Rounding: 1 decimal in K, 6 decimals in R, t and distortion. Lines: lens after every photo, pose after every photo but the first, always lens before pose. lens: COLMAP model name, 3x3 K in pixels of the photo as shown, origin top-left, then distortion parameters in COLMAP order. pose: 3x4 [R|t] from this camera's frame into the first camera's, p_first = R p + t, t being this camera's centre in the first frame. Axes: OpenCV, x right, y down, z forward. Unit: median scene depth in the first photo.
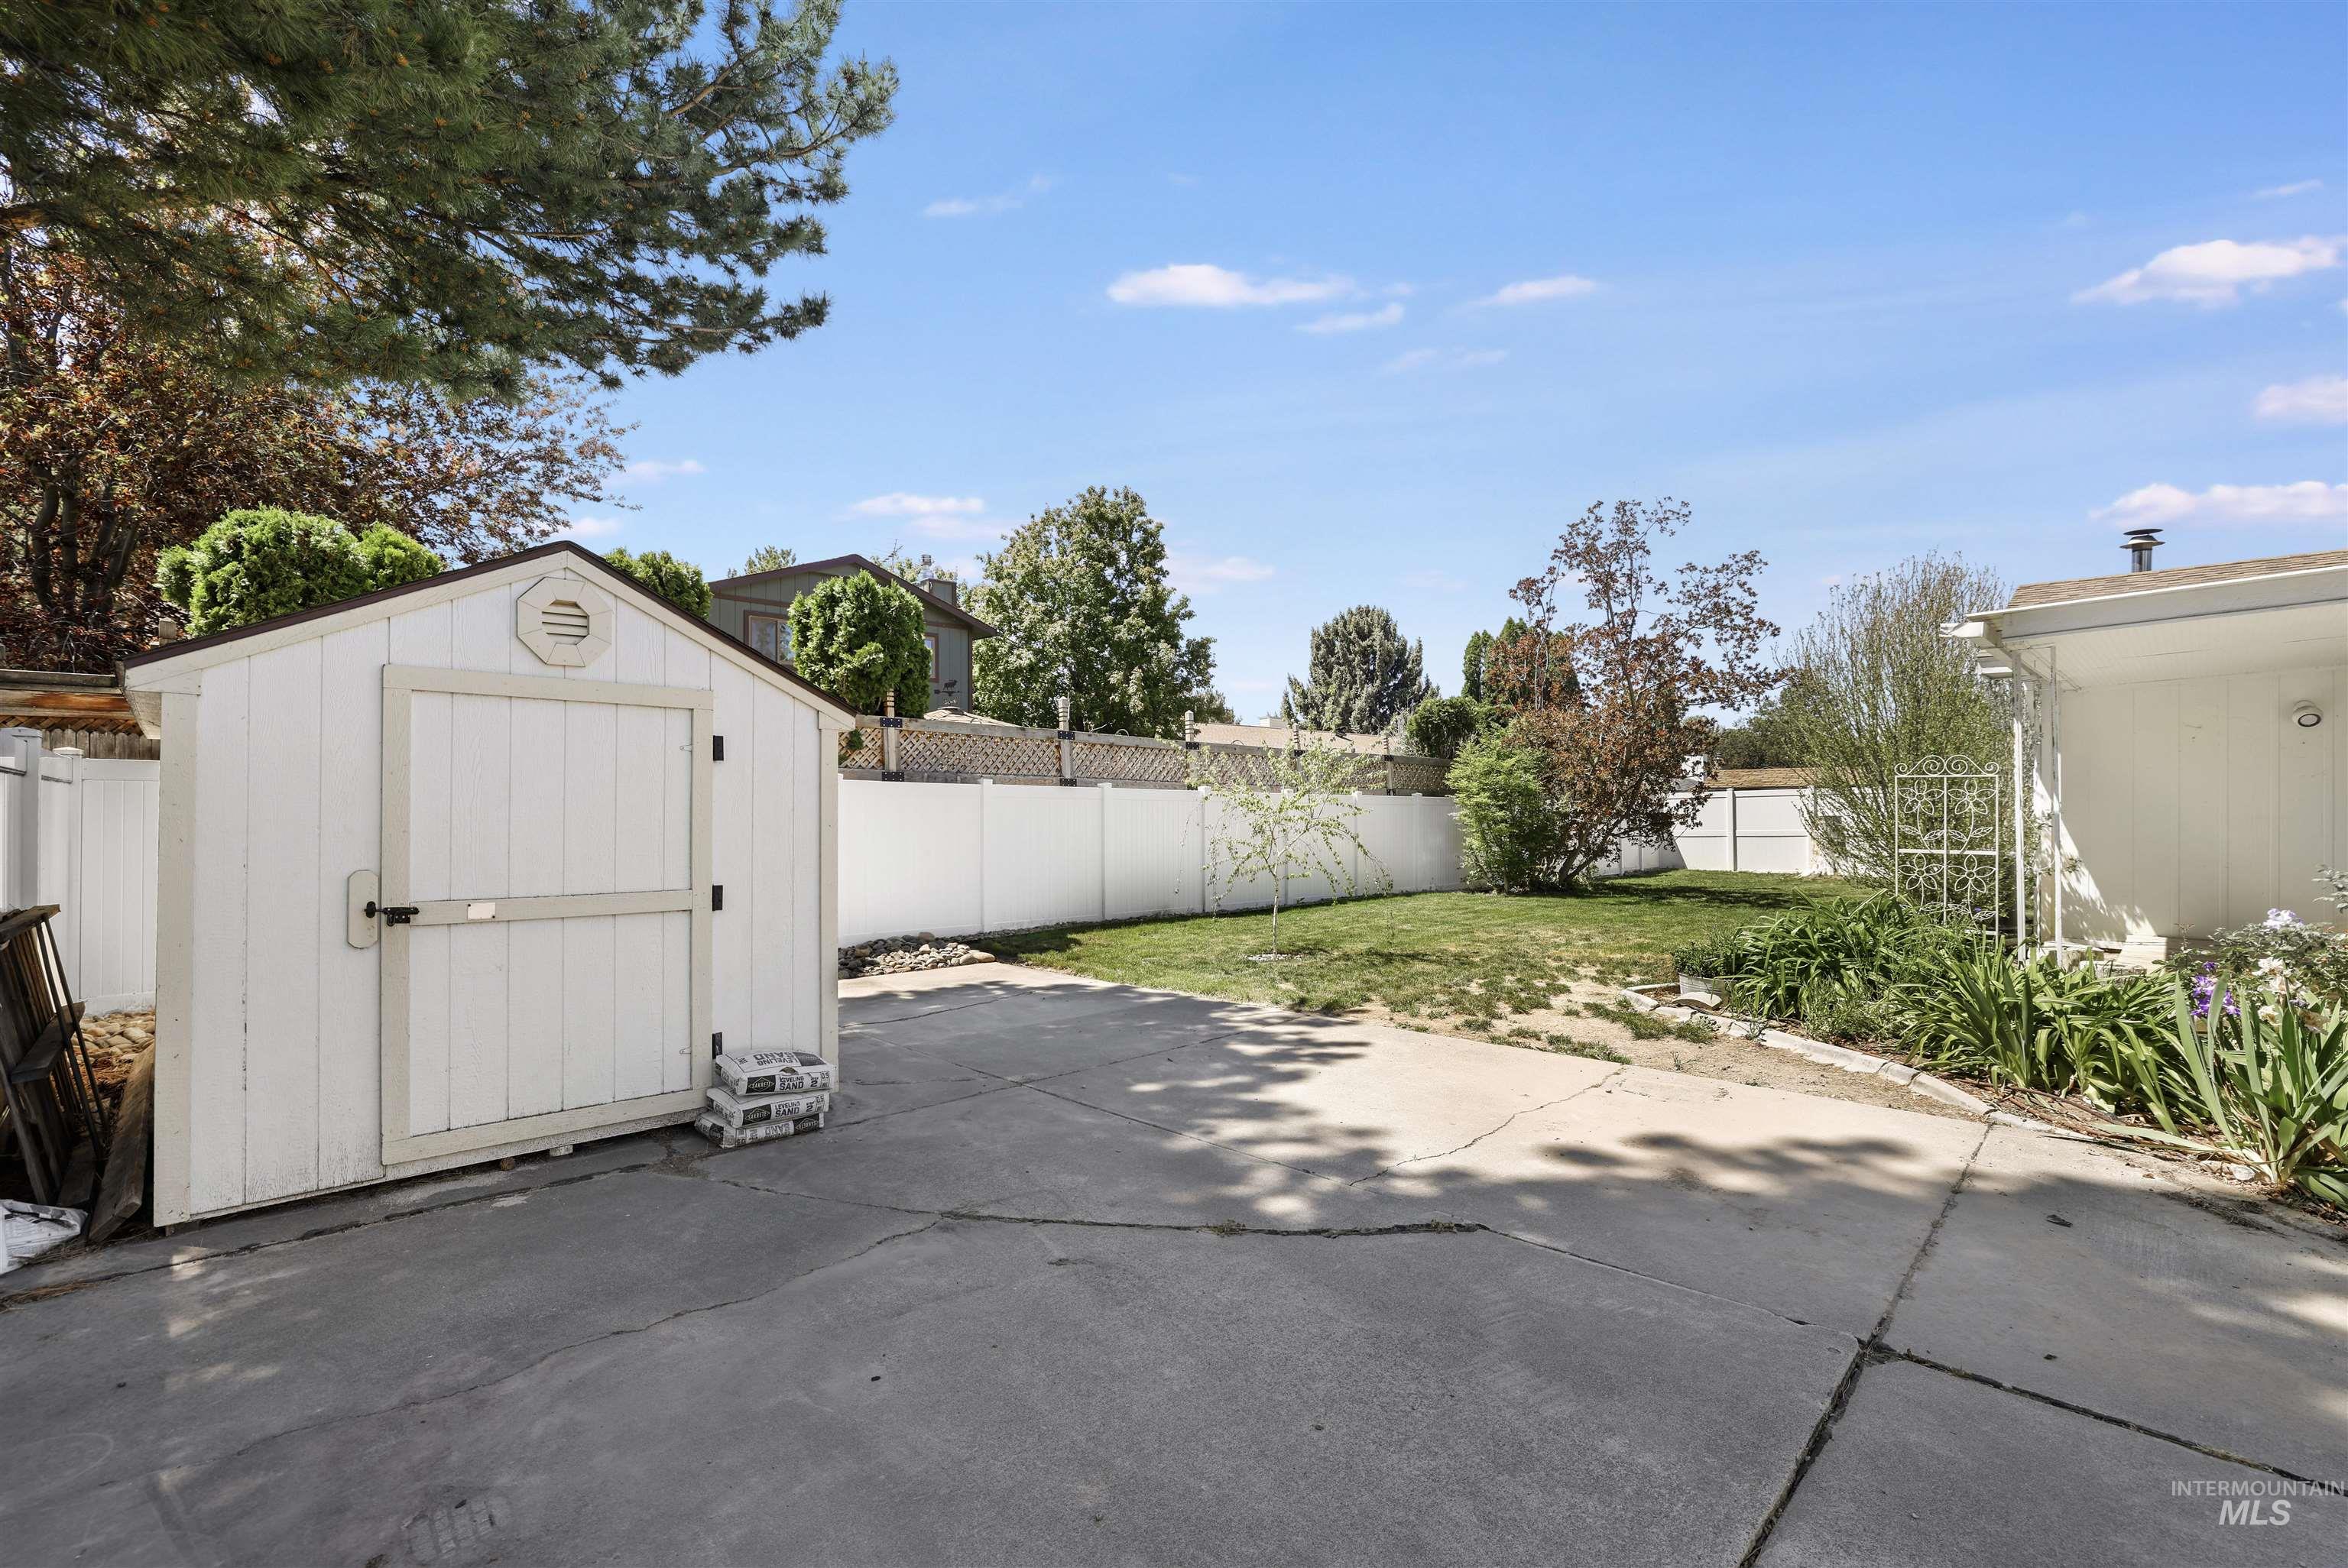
lens RADIAL K [[1016.9, 0, 1170.8], [0, 1016.9, 774.2], [0, 0, 1]] dist [-0.052246, 0.017404]
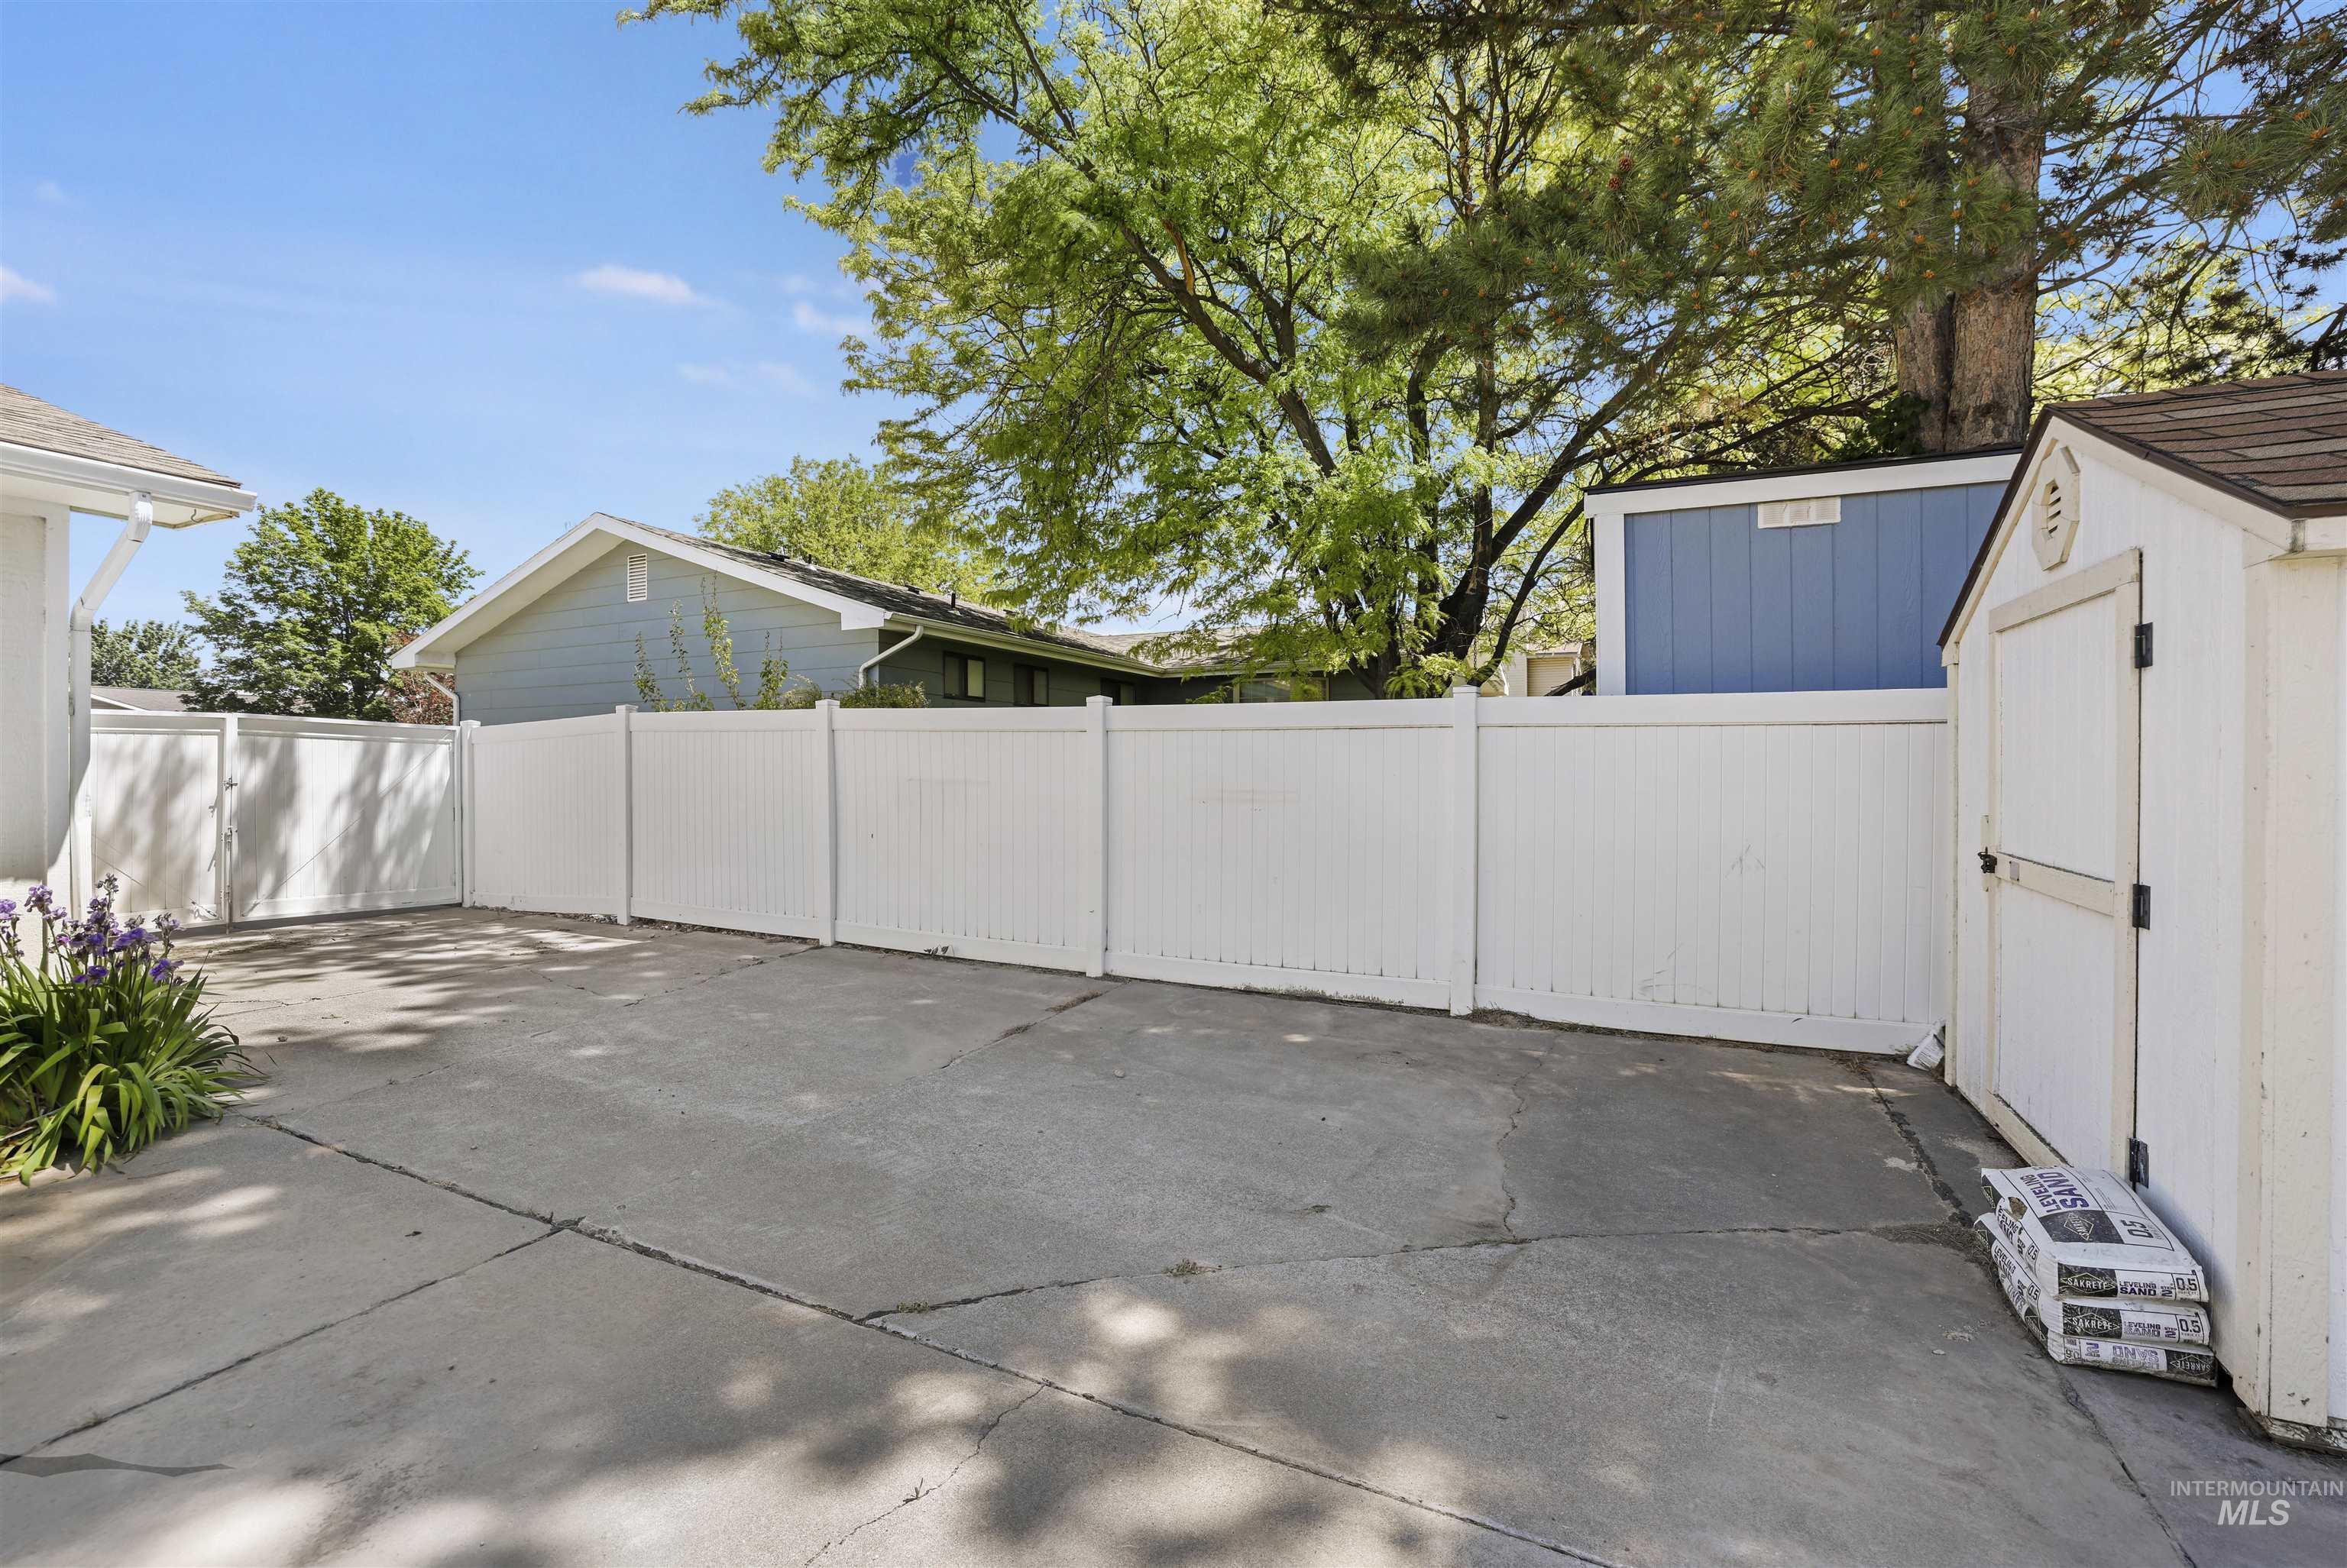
lens RADIAL K [[1016.4, 0, 1170.3], [0, 1016.4, 774.2], [0, 0, 1]] dist [-0.052246, 0.017404]
pose [[-0.939020, 0.002417, -0.343855, 0.342115], [0.010487, 0.999711, -0.021610, 0.071075], [0.343704, -0.023898, -0.938774, 1.749789]]
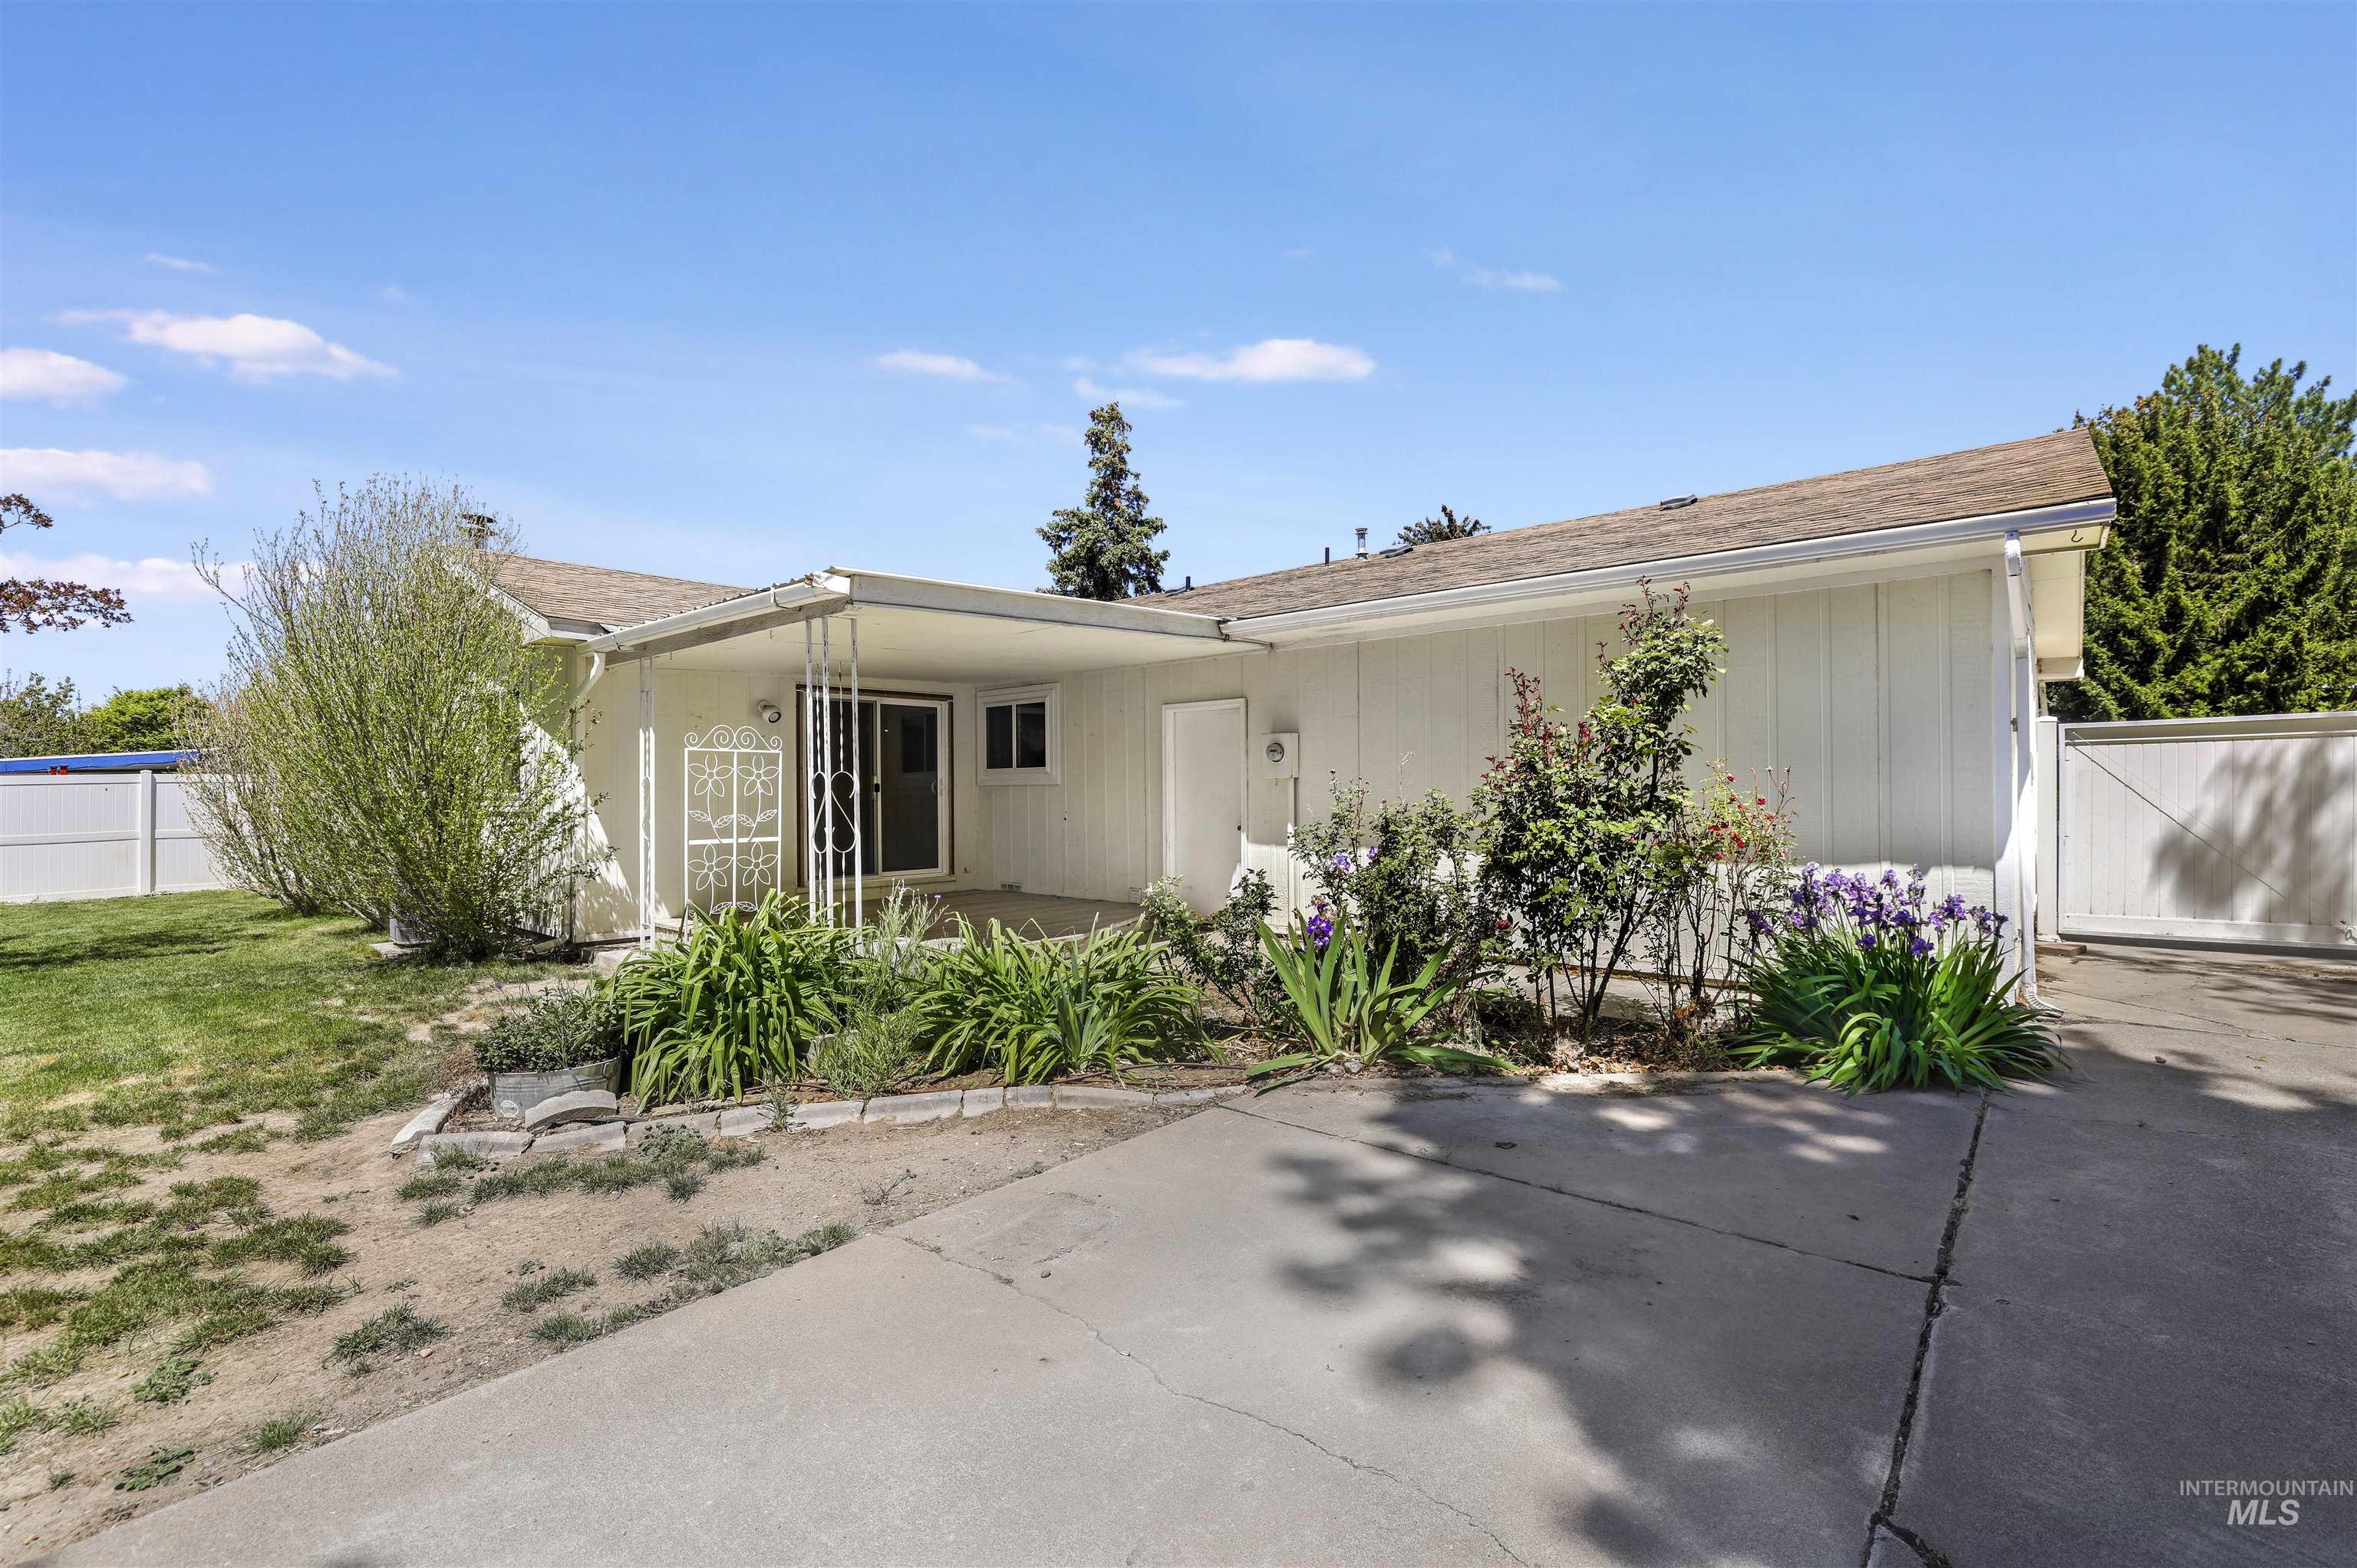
lens RADIAL K [[1014.9, 0, 1186.8], [0, 1014.9, 771.2], [0, 0, 1]] dist [-0.047974, 0.016158]
pose [[-0.066181, 0.018837, 0.997630, -0.199811], [-0.017665, 0.999643, -0.020047, 0.062212], [-0.997651, -0.018949, -0.065824, 1.404918]]
